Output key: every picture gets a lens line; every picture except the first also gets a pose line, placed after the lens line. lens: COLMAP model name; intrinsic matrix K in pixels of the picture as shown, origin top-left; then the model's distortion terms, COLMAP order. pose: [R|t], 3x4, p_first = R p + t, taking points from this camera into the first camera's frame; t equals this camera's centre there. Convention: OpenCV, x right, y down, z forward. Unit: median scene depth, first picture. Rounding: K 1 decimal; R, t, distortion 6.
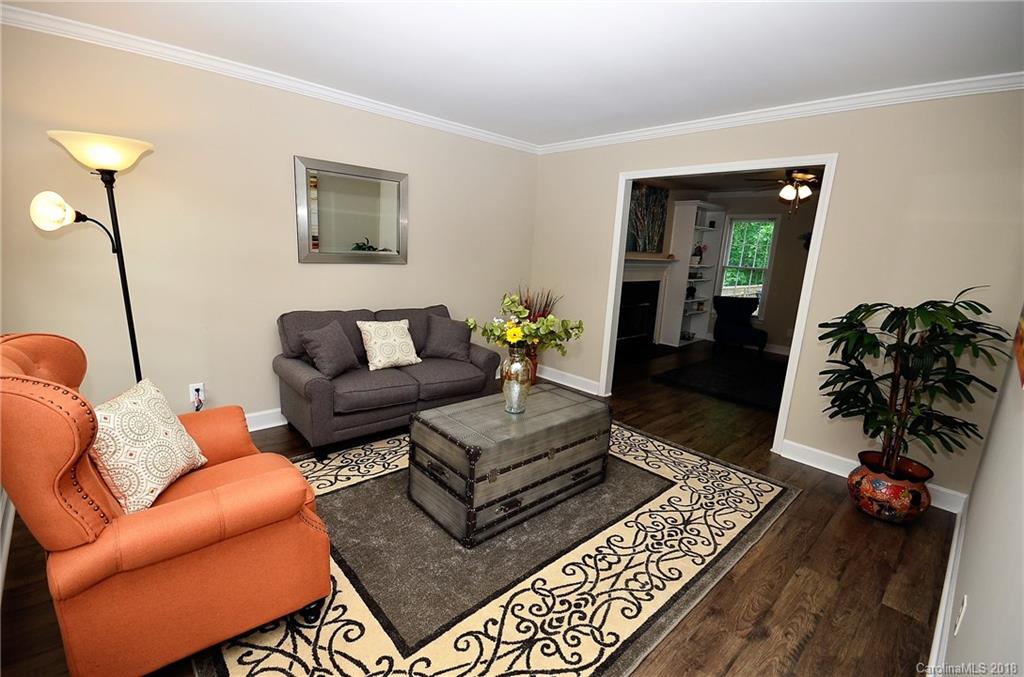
lens RADIAL K [[447.9, 0, 515.4], [0, 447.9, 340.4], [0, 0, 1]] dist [0.002311, -0.000048]
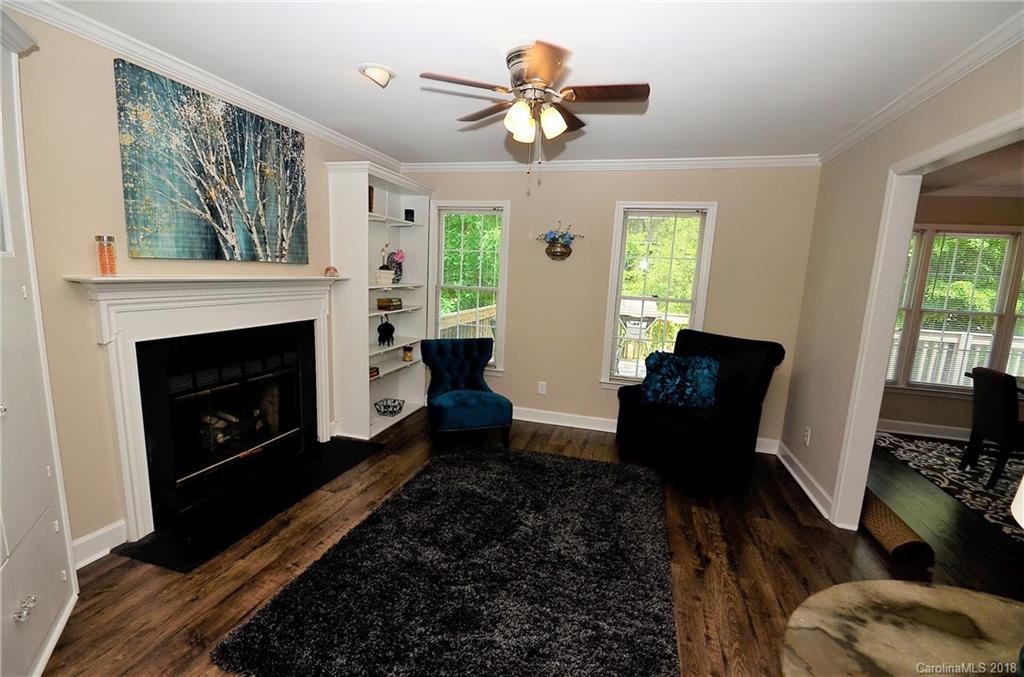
lens RADIAL K [[447.9, 0, 508.8], [0, 447.9, 336.6], [0, 0, 1]] dist [0.002311, -0.000048]
pose [[0.865906, -0.085563, 0.492835, 0.254304], [0.105717, 0.994310, -0.013118, -0.081703], [-0.488908, 0.063460, 0.870024, 0.445161]]
